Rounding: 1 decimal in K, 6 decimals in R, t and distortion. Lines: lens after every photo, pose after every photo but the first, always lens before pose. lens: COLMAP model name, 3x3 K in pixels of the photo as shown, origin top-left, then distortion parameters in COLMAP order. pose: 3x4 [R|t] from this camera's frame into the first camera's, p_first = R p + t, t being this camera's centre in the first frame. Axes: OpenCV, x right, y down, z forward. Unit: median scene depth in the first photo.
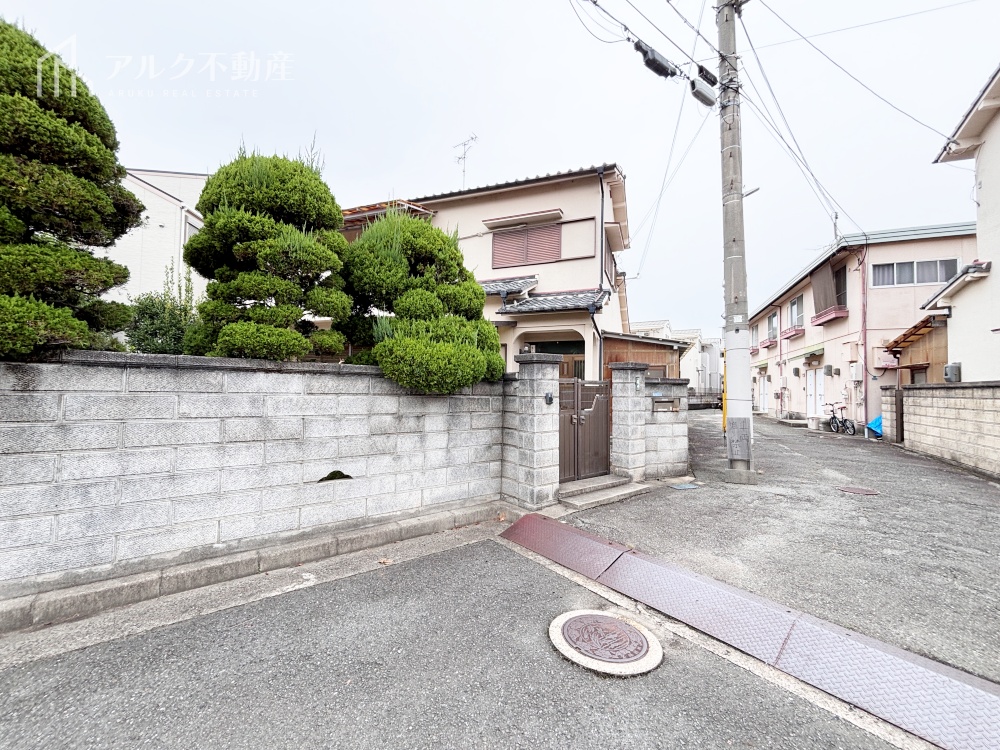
lens RADIAL K [[400.2, 0, 500.0], [0, 400.2, 375.0], [0, 0, 1]] dist [-0.000853, -0.000515]
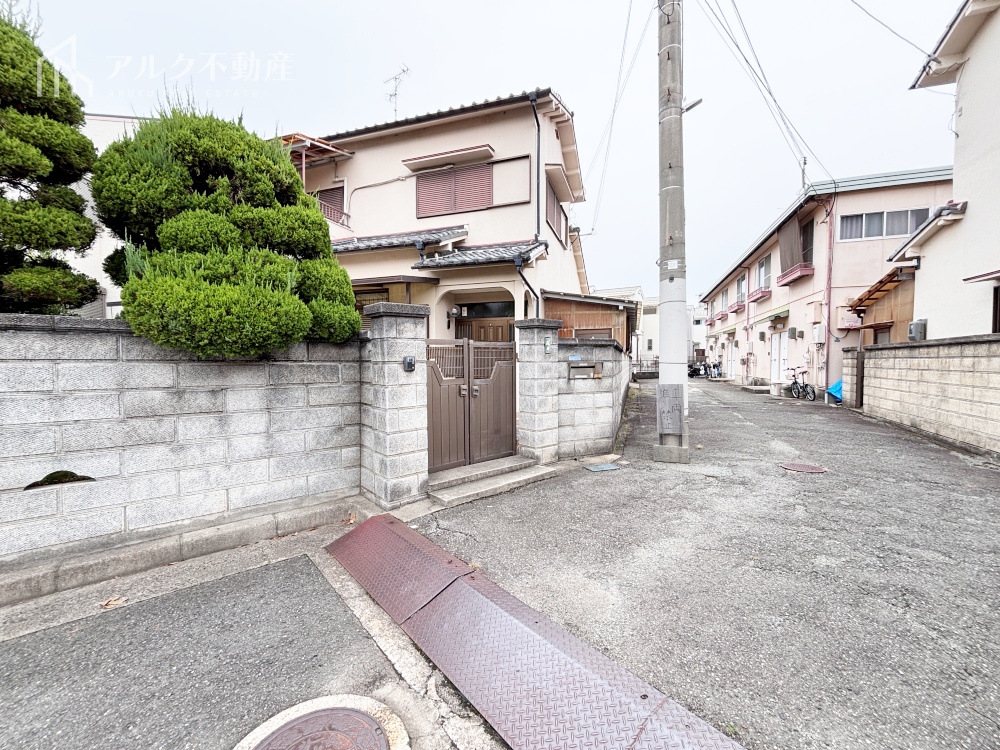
lens RADIAL K [[400.2, 0, 500.0], [0, 400.2, 375.0], [0, 0, 1]] dist [-0.000853, -0.000515]
pose [[0.998933, -0.018212, 0.042447, 0.201774], [0.015187, 0.997394, 0.070526, 0.022427], [-0.043621, -0.069806, 0.996606, 0.180421]]
